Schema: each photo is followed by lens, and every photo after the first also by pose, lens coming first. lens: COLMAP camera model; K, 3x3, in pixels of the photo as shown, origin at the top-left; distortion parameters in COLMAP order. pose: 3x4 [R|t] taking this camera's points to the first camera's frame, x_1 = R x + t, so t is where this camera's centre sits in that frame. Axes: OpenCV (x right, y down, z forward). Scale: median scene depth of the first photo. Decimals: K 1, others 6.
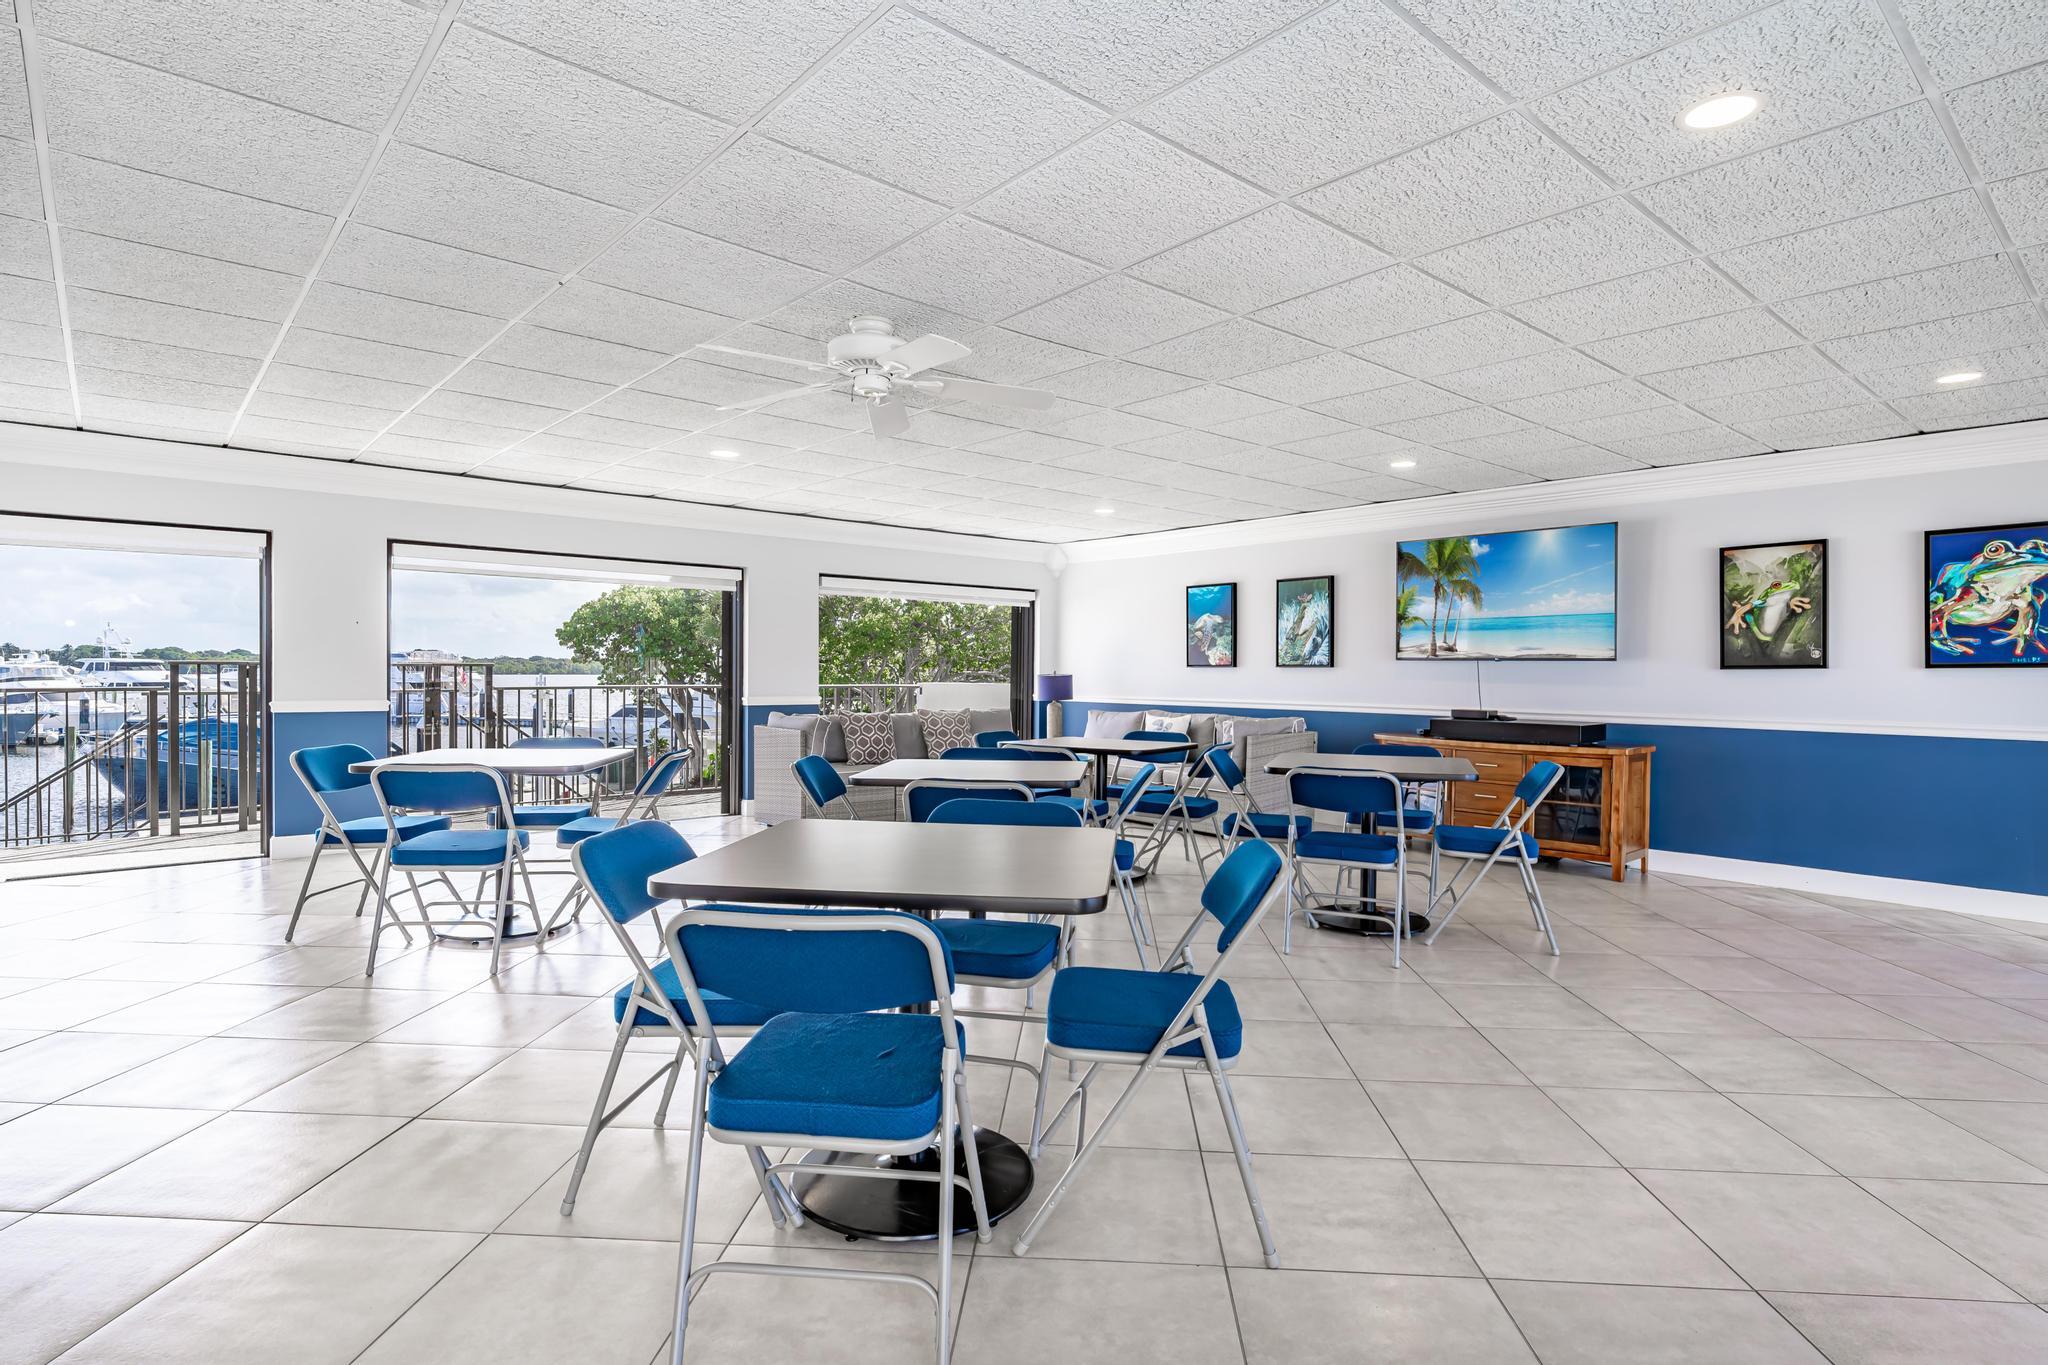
lens RADIAL K [[1070.8, 0, 1024.0], [0, 1070.8, 682.5], [0, 0, 1]] dist [-0.000480, -0.000579]
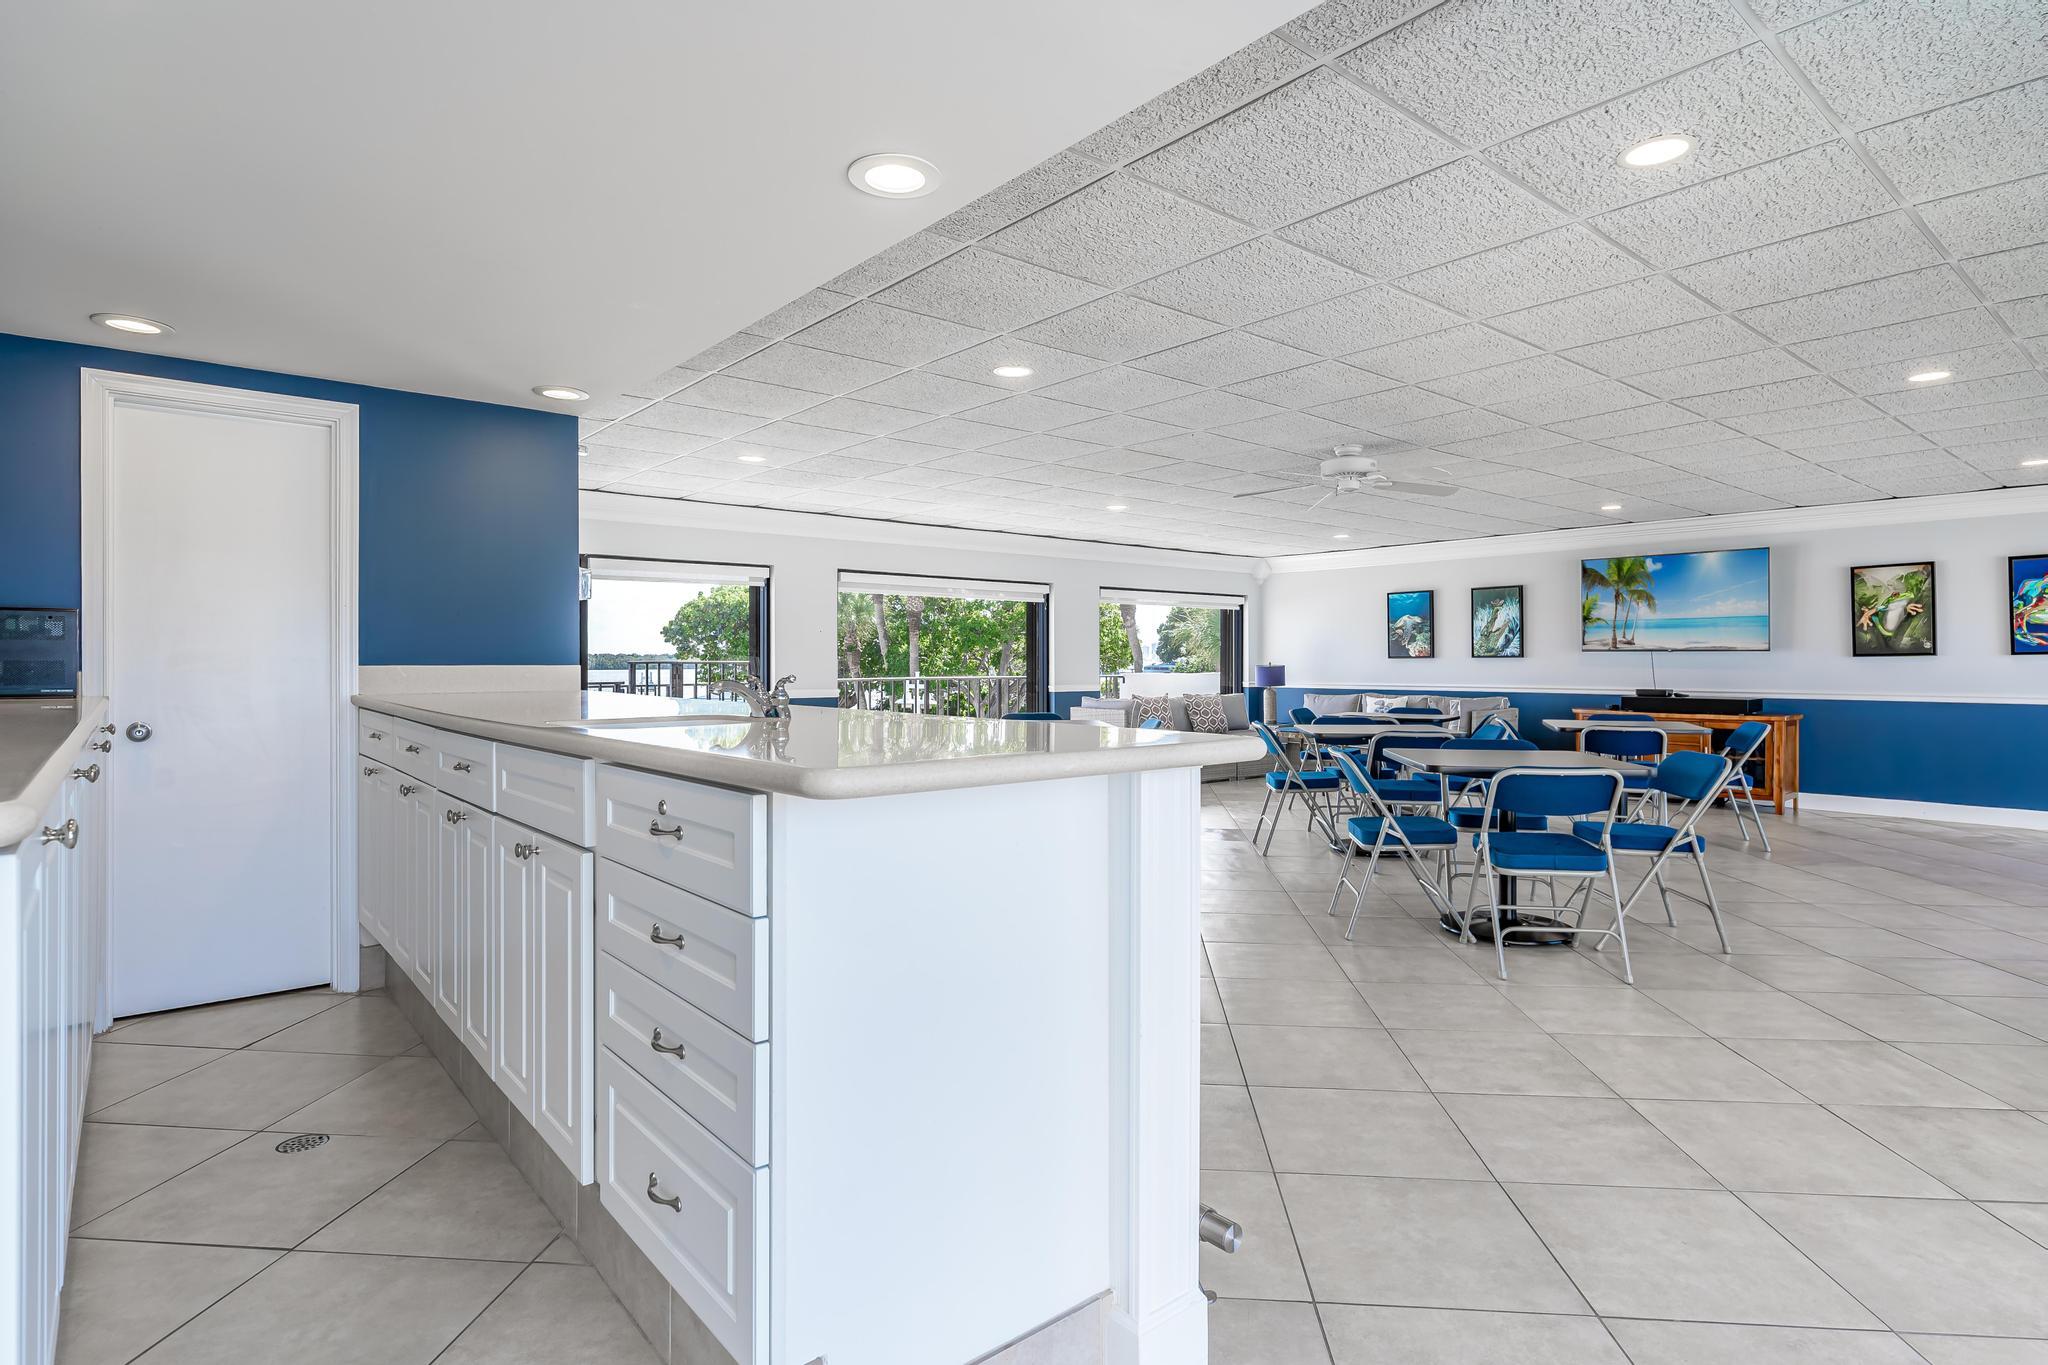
lens RADIAL K [[1072.8, 0, 1021.4], [0, 1072.8, 653.6], [0, 0, 1]] dist [-0.000961, -0.001475]
pose [[0.999704, -0.009313, -0.022497, -0.332995], [0.008888, 0.999782, -0.018899, -0.000179], [0.022669, 0.018693, 0.999568, -0.339138]]
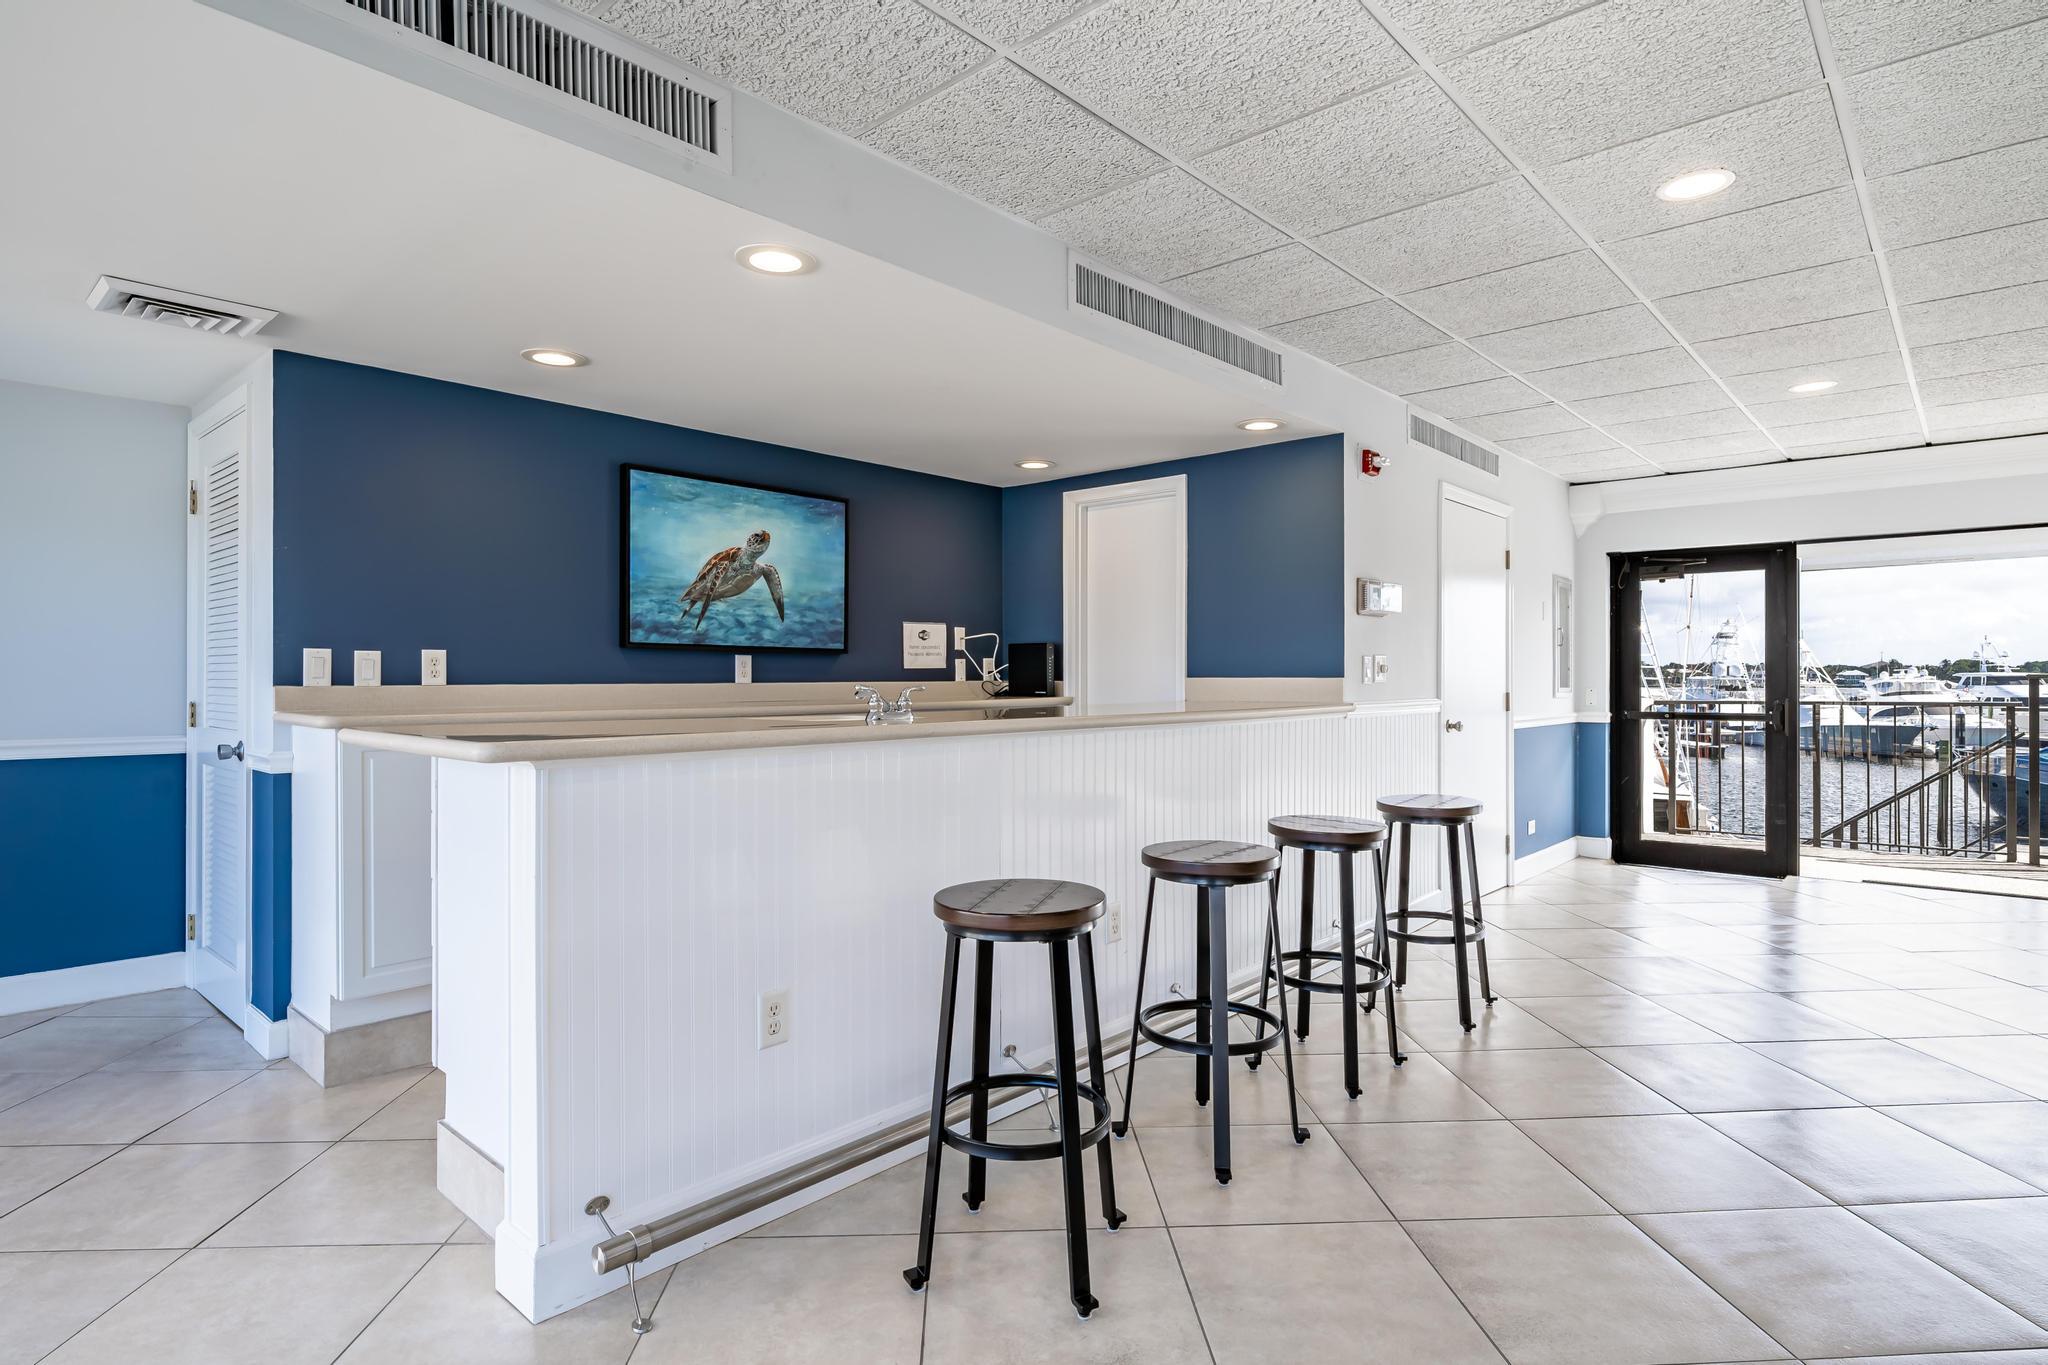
lens RADIAL K [[1070.8, 0, 1024.0], [0, 1070.8, 682.5], [0, 0, 1]] dist [-0.000480, -0.000579]
pose [[0.127238, -0.006432, -0.991851, 0.003590], [-0.006925, 0.999949, -0.007373, -0.000182], [0.991848, 0.007807, 0.127187, 0.023388]]
